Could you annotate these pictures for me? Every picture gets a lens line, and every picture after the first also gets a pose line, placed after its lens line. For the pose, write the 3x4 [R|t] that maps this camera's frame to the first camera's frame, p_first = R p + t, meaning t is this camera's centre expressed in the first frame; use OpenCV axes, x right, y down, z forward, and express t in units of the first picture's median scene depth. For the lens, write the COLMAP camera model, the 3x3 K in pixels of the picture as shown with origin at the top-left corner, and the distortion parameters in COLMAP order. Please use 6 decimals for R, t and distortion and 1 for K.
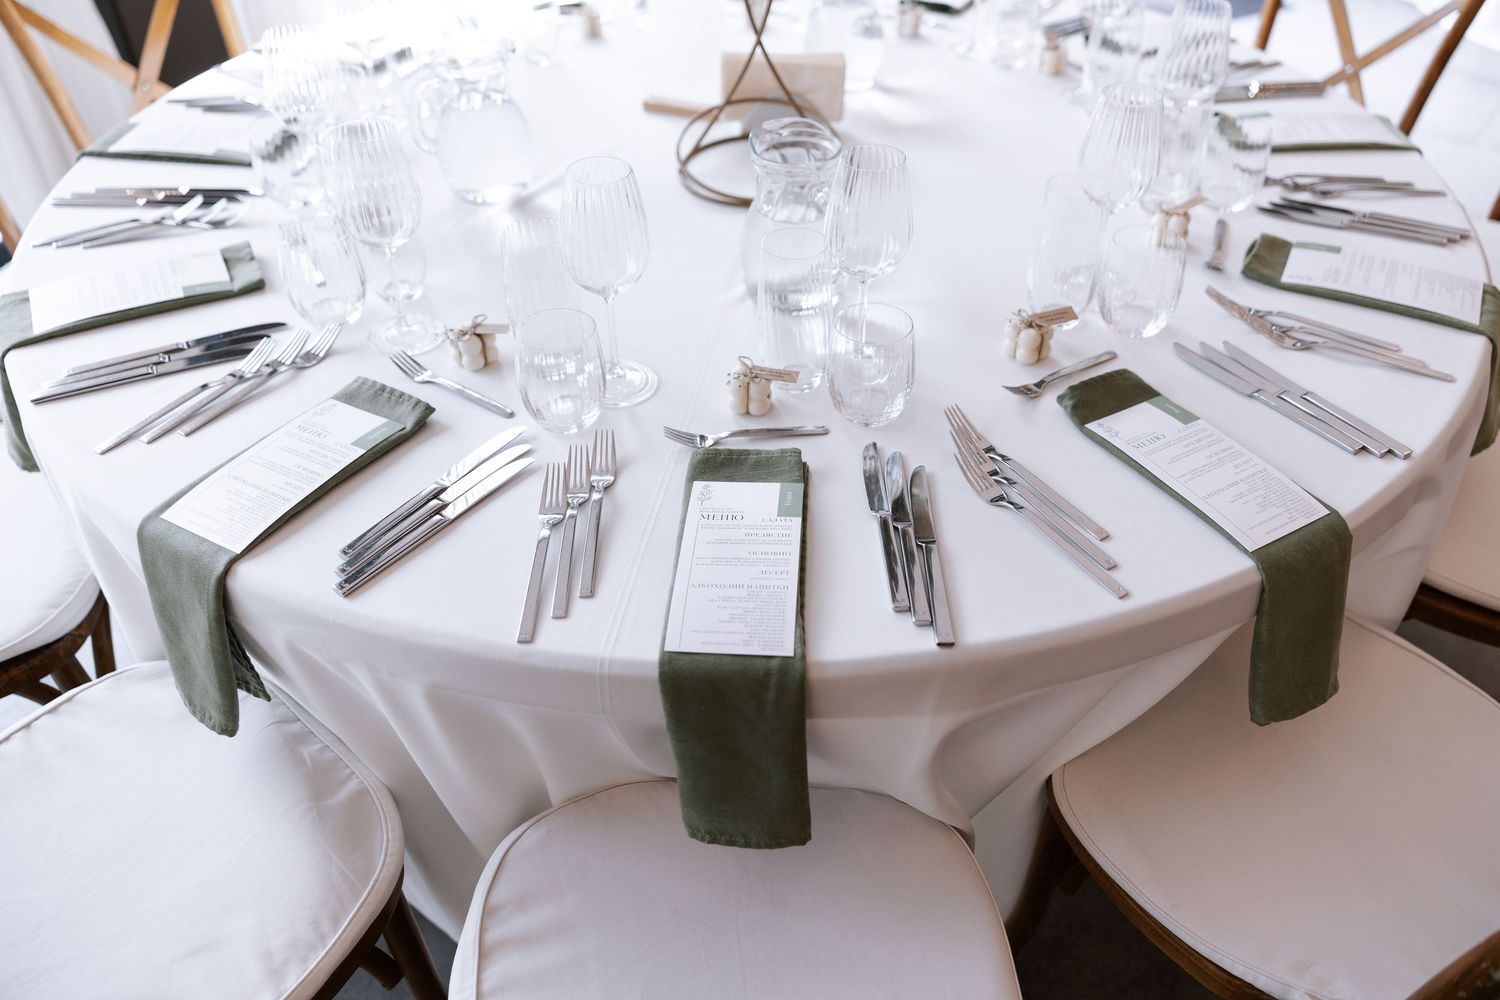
lens RADIAL K [[1180.4, 0, 756.2], [0, 1180.4, 510.6], [0, 0, 1]] dist [0.007406, 0.010675]
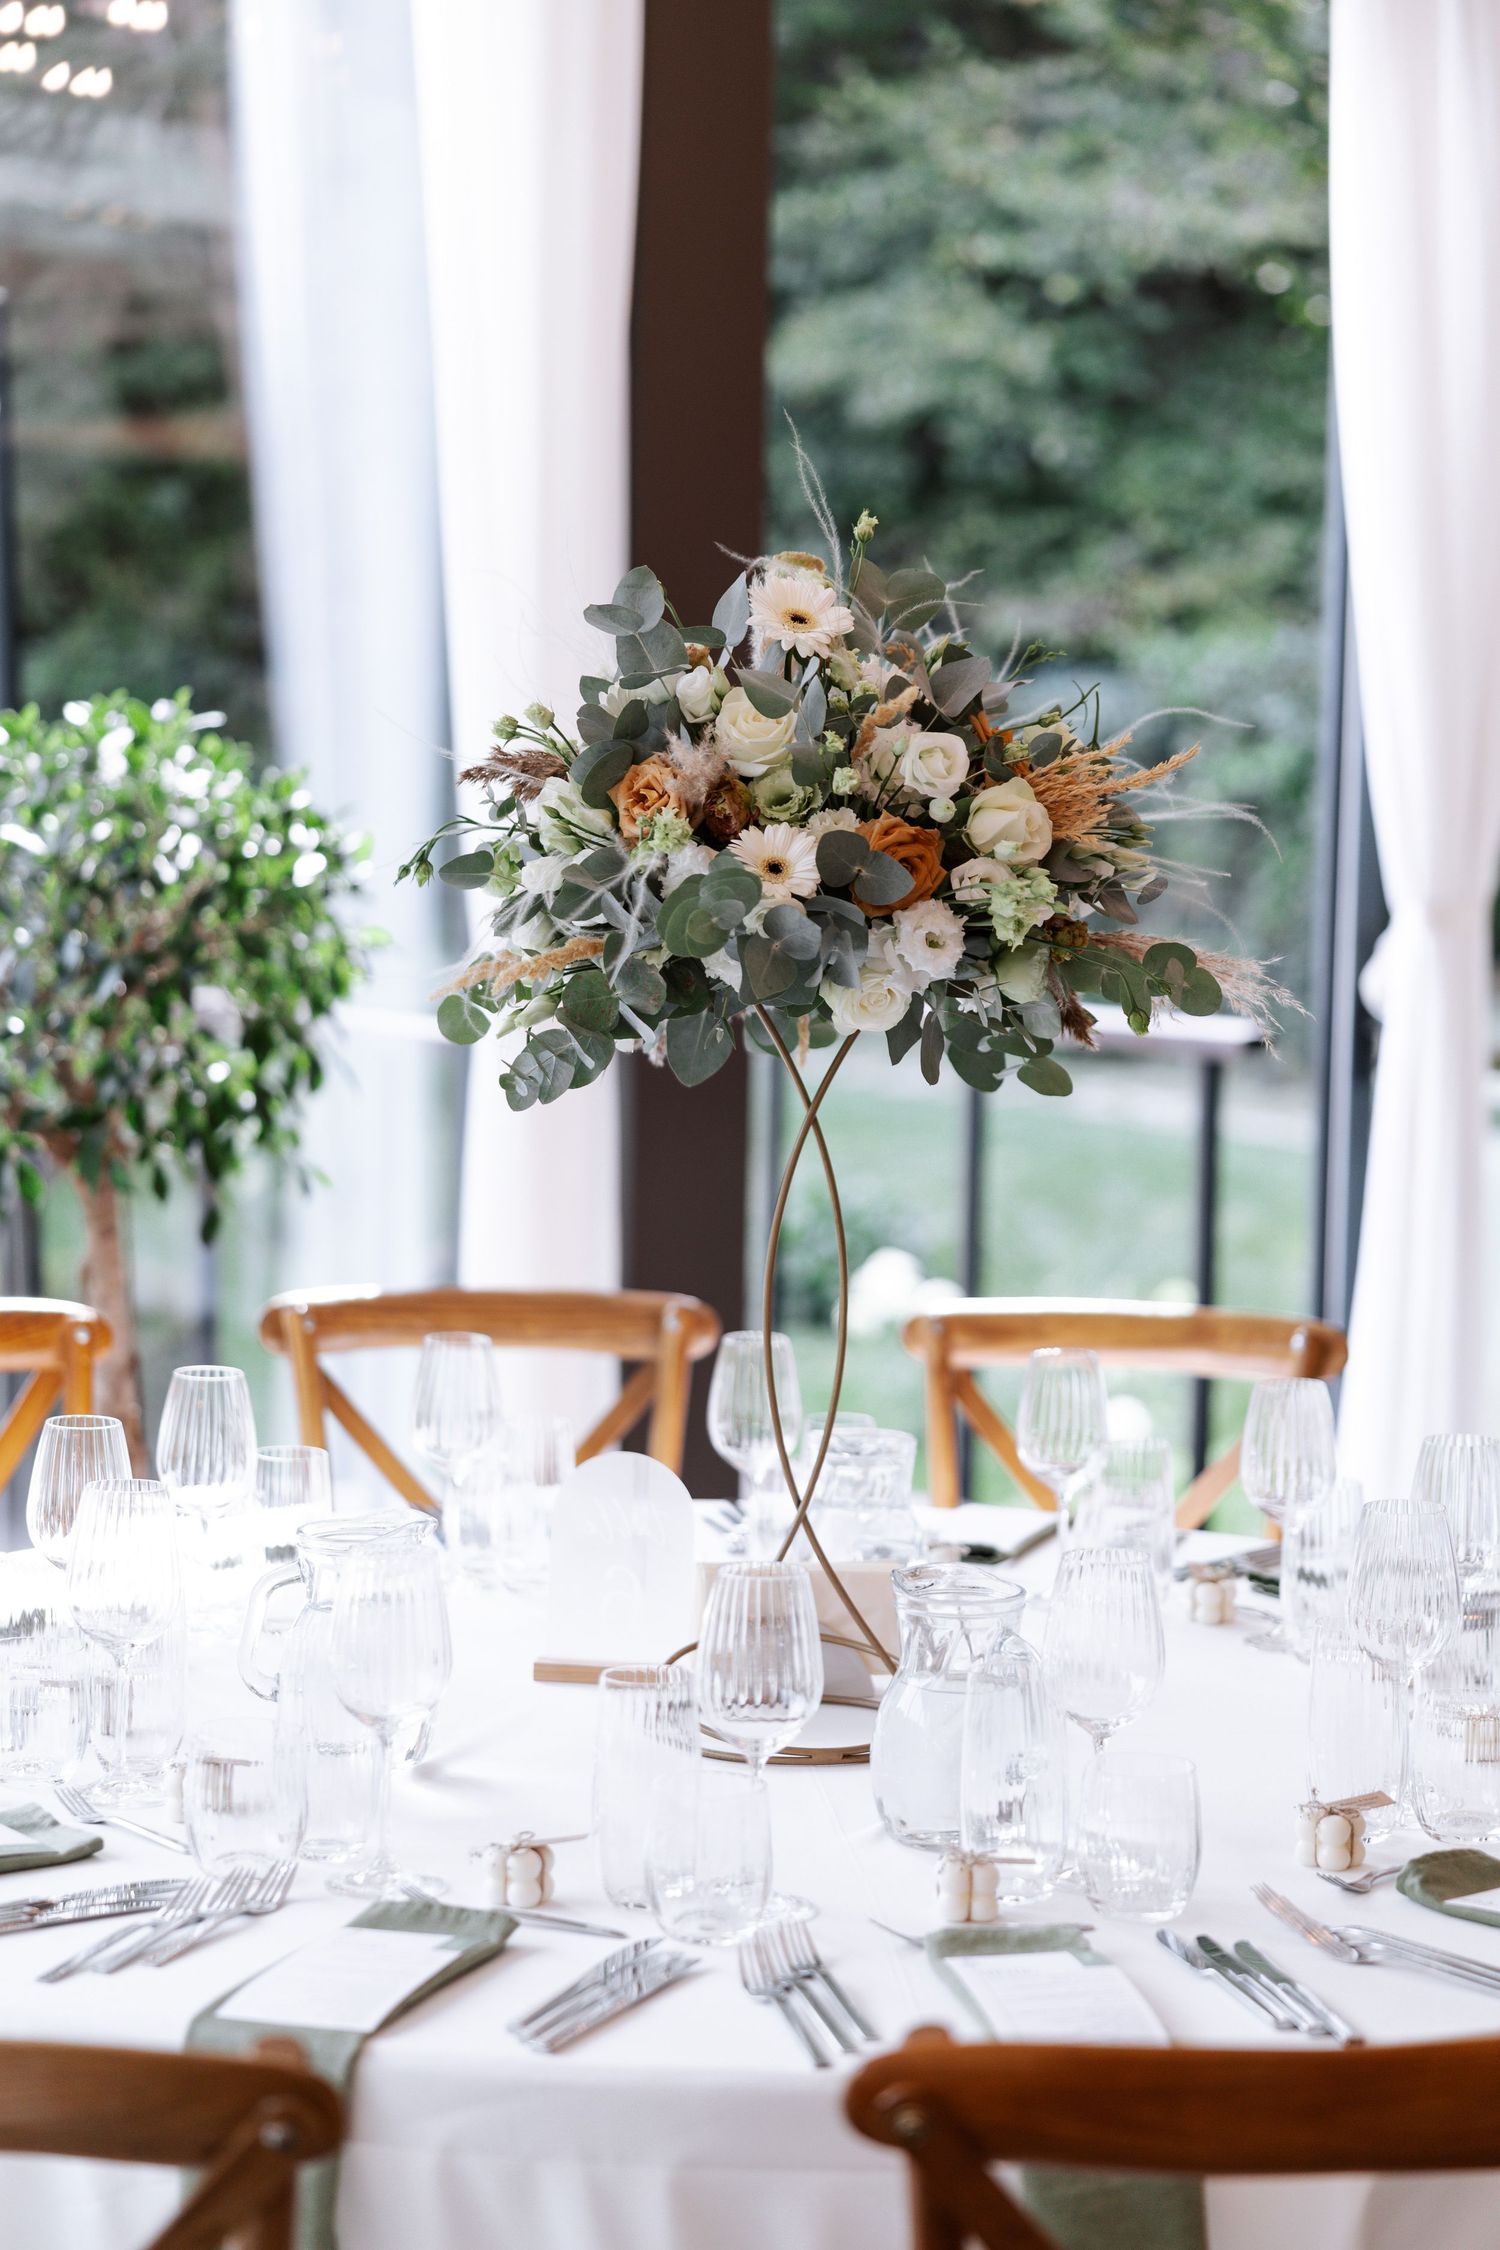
lens RADIAL K [[4177.9, 0, 747.8], [0, 4177.9, 1126.0], [0, 0, 1]] dist [0.012556, 0.000000]
pose [[0.978645, 0.008904, 0.205366, -0.604213], [0.109454, 0.823083, -0.557275, 0.832796], [-0.173995, 0.567852, 0.804531, -1.126646]]
